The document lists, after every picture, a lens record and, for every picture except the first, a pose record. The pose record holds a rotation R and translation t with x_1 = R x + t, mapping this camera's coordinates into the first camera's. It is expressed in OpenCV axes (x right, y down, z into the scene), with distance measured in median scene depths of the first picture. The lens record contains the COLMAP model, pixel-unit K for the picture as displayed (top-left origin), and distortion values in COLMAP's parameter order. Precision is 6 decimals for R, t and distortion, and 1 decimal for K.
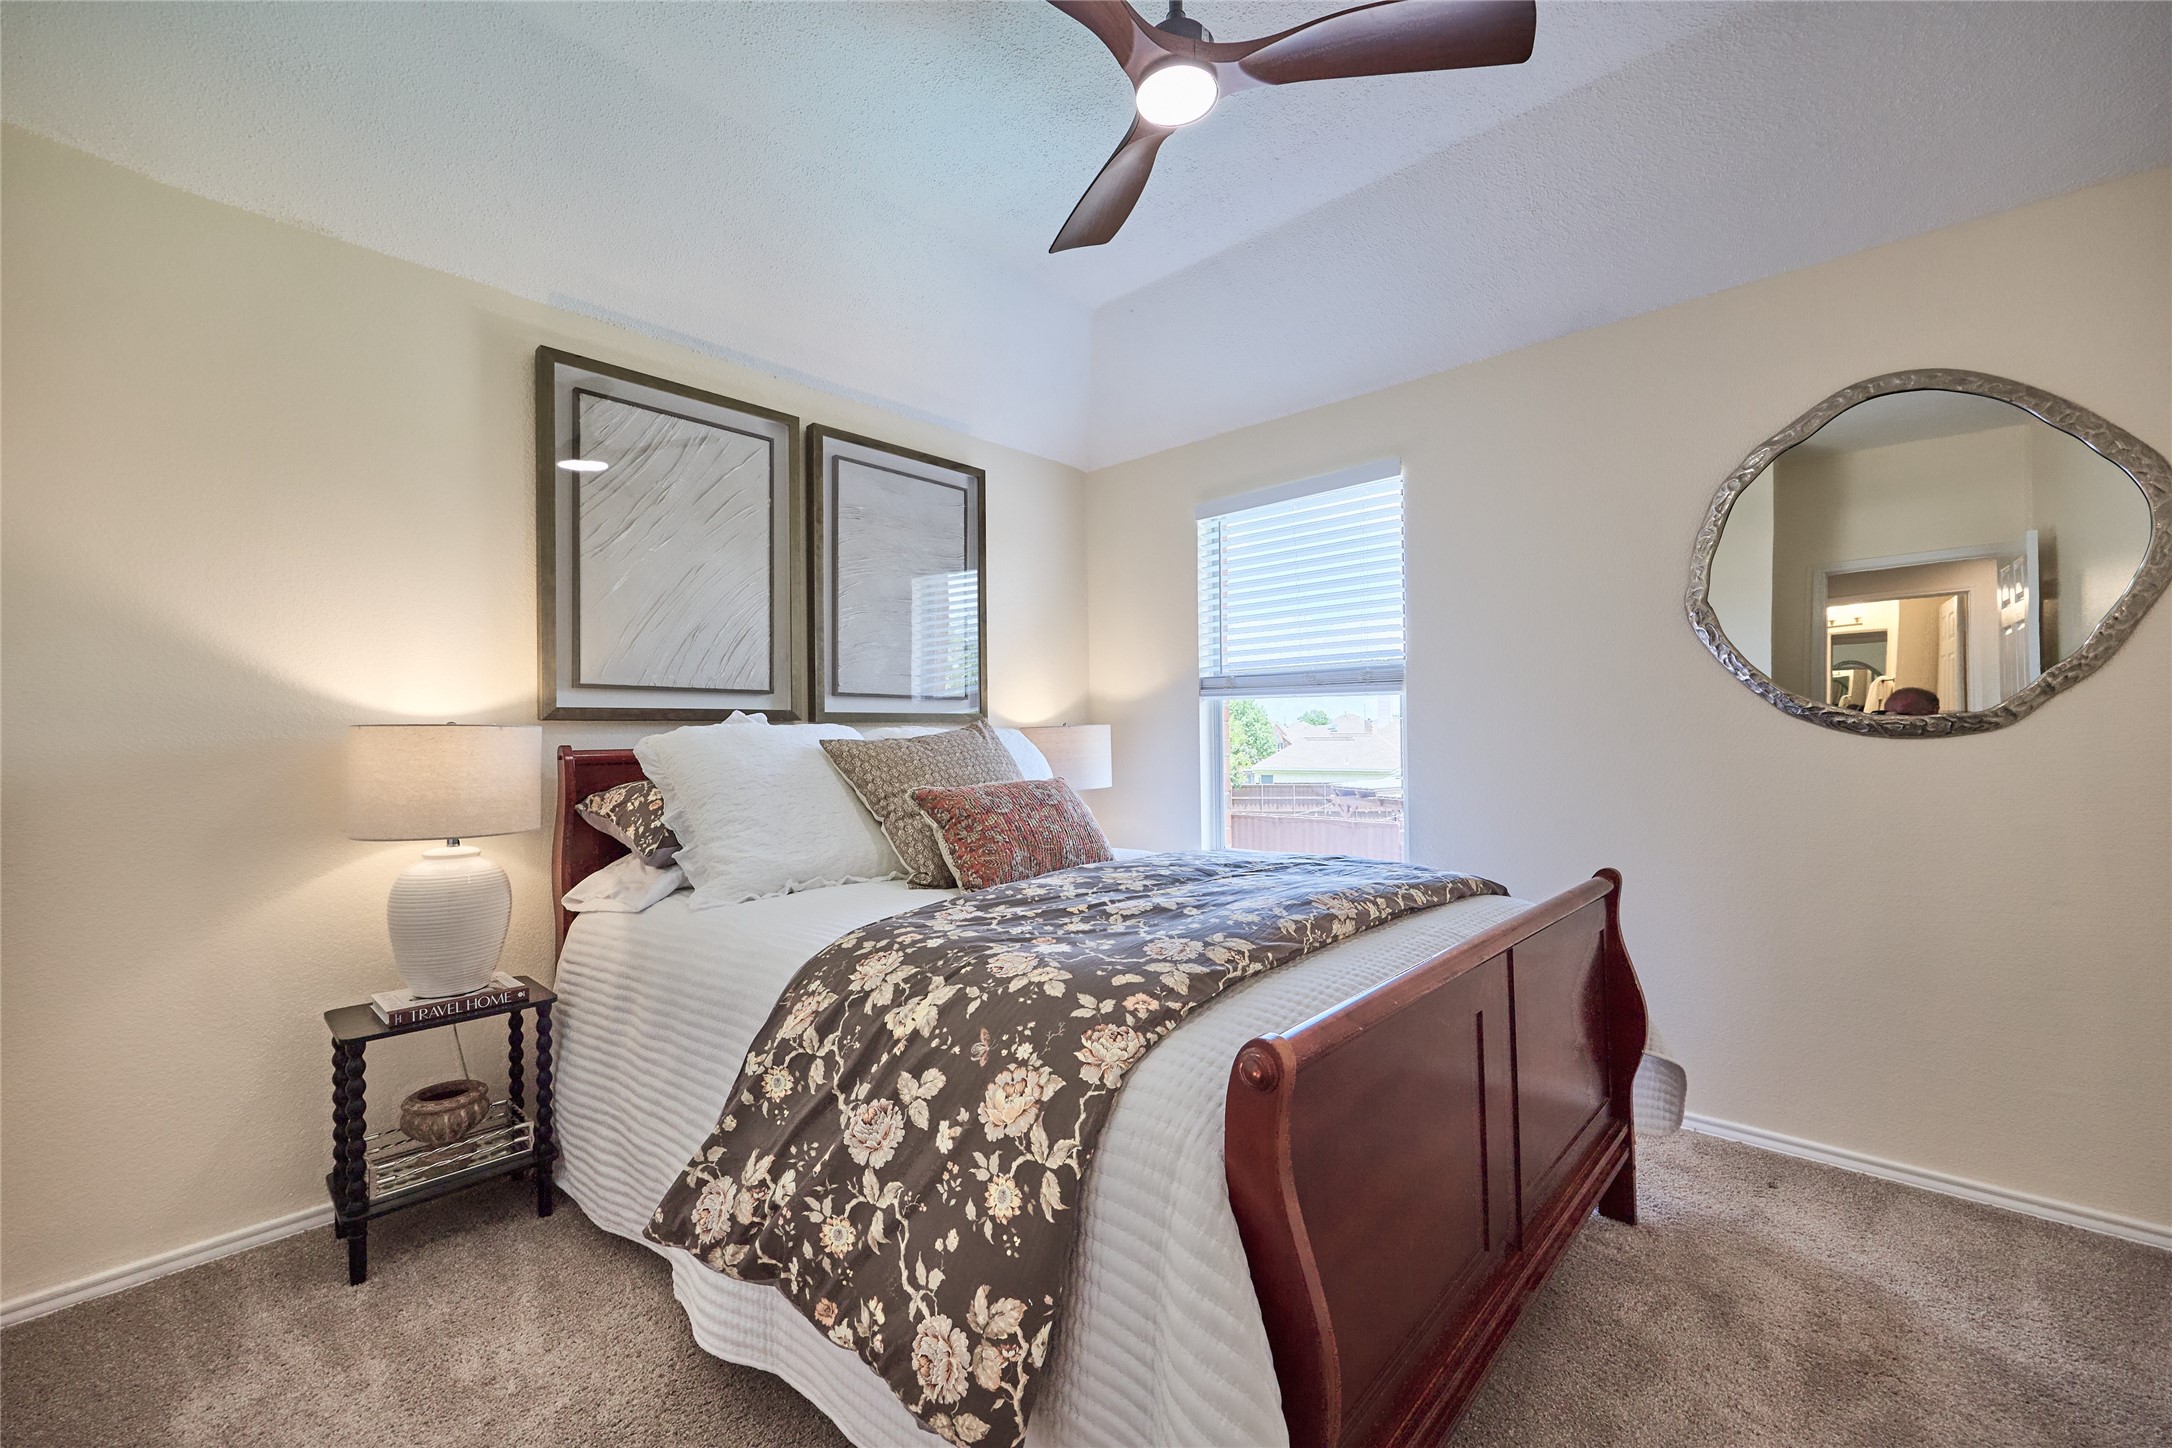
lens RADIAL K [[867.1, 0, 1089.4], [0, 867.1, 728.7], [0, 0, 1]] dist [-0.003298, 0.000263]
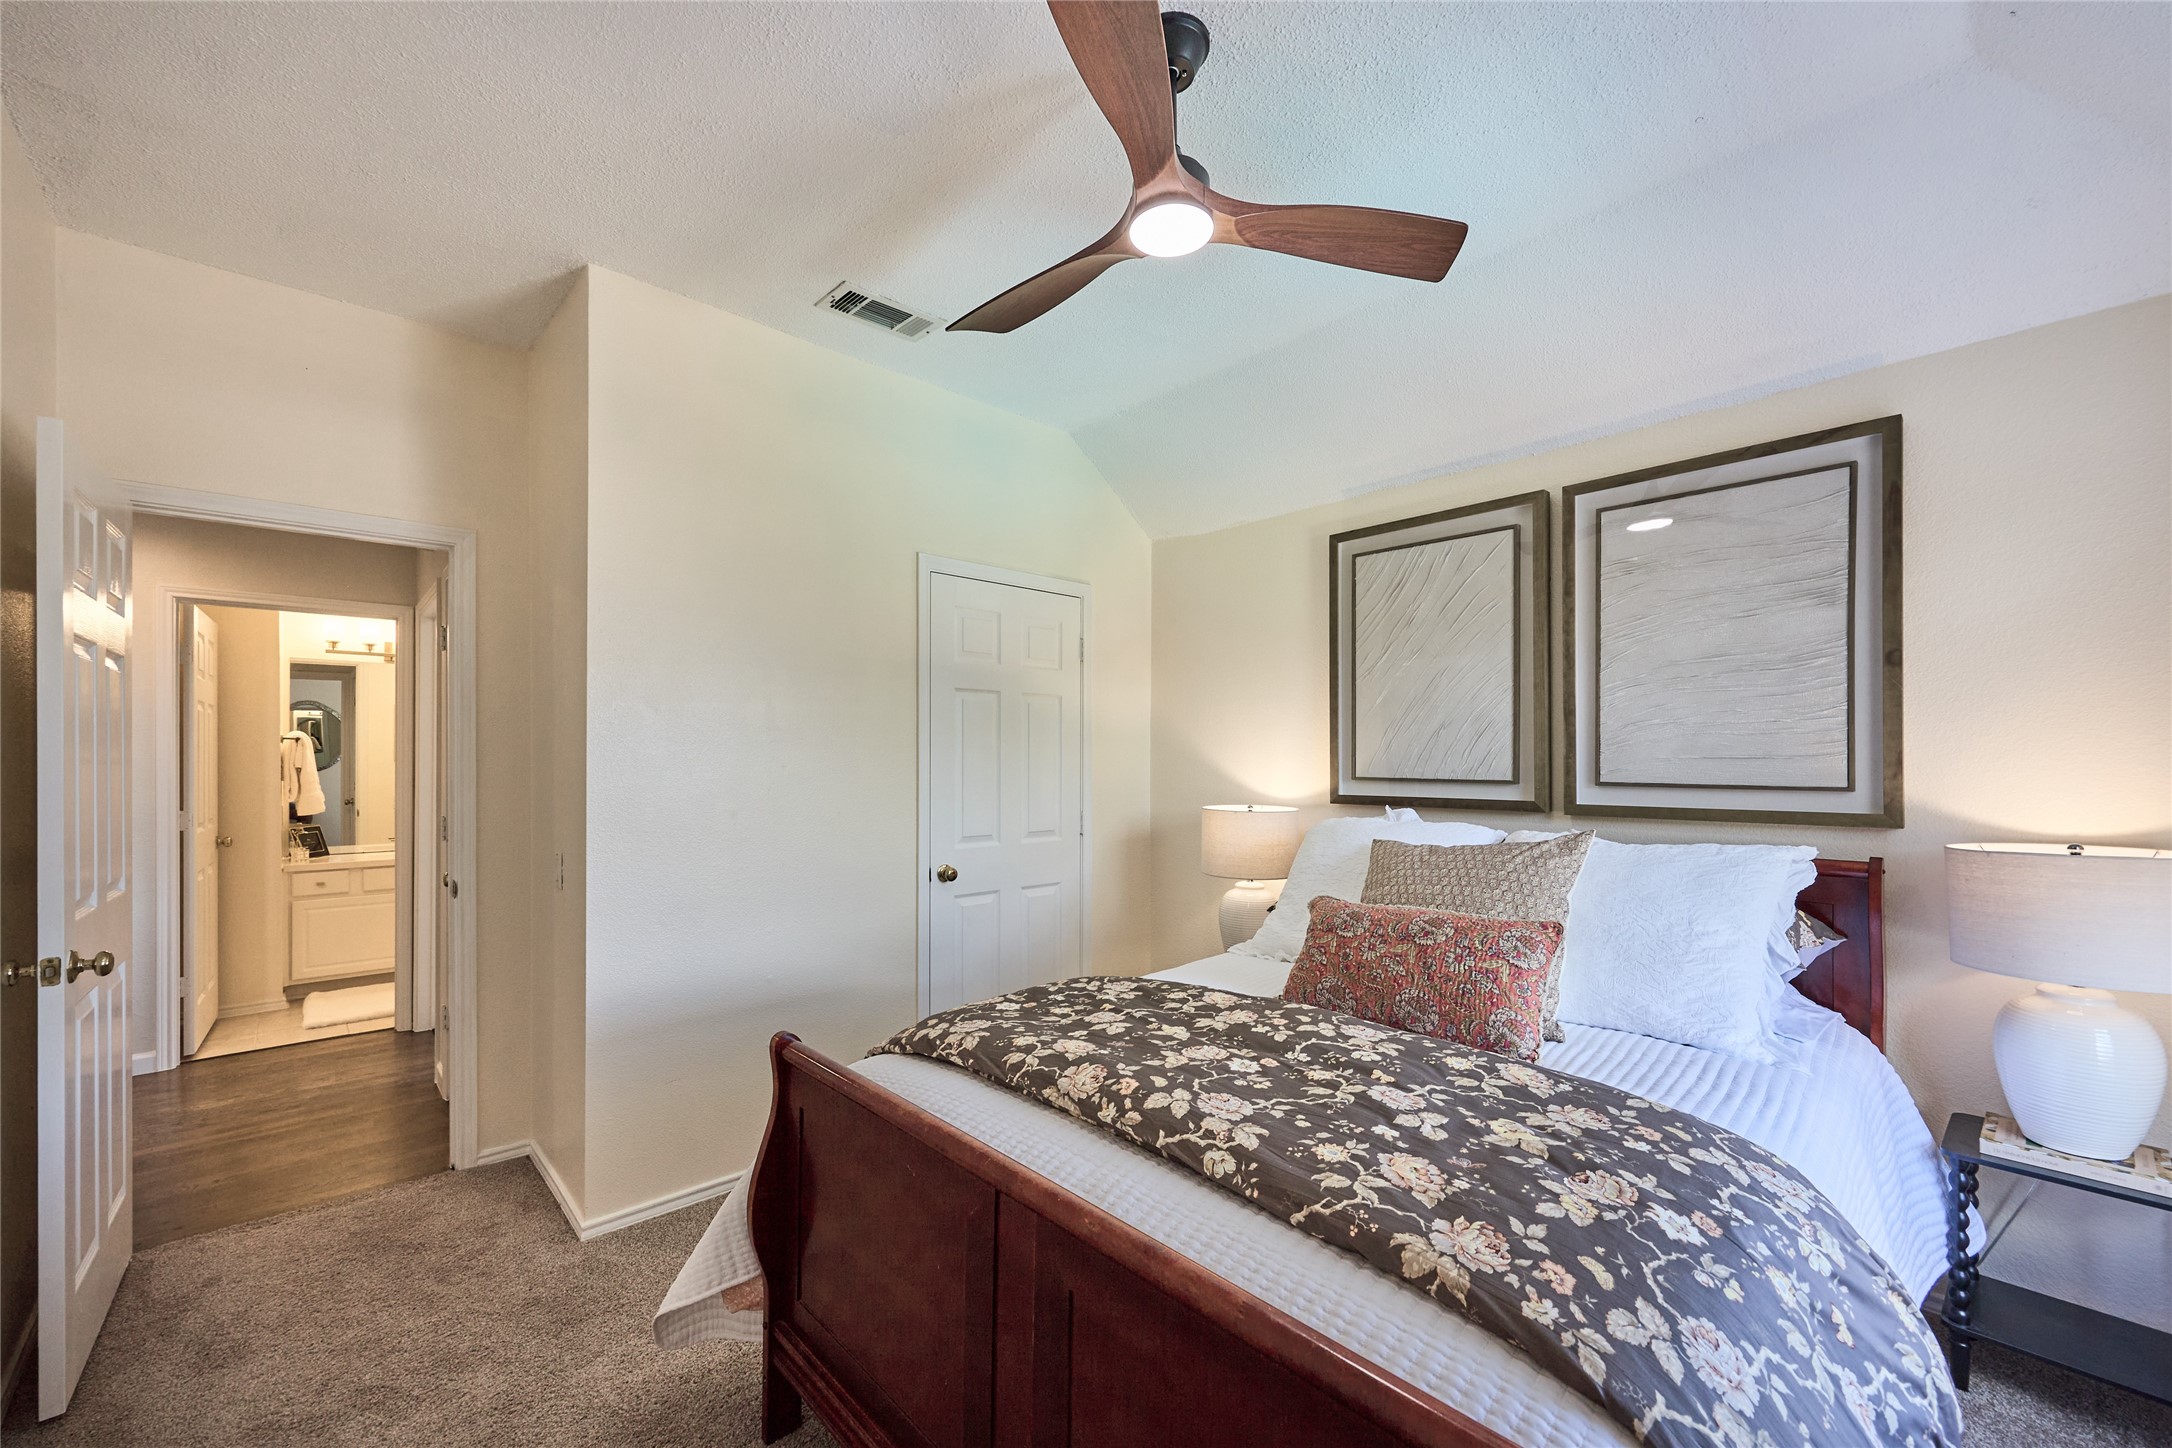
lens RADIAL K [[876.3, 0, 1073.5], [0, 876.3, 720.9], [0, 0, 1]] dist [-0.001865, 0.000394]
pose [[-0.084612, -0.033466, -0.995852, 0.689726], [0.004612, 0.999412, -0.033978, -0.082548], [0.996403, -0.007467, -0.084408, 0.602257]]
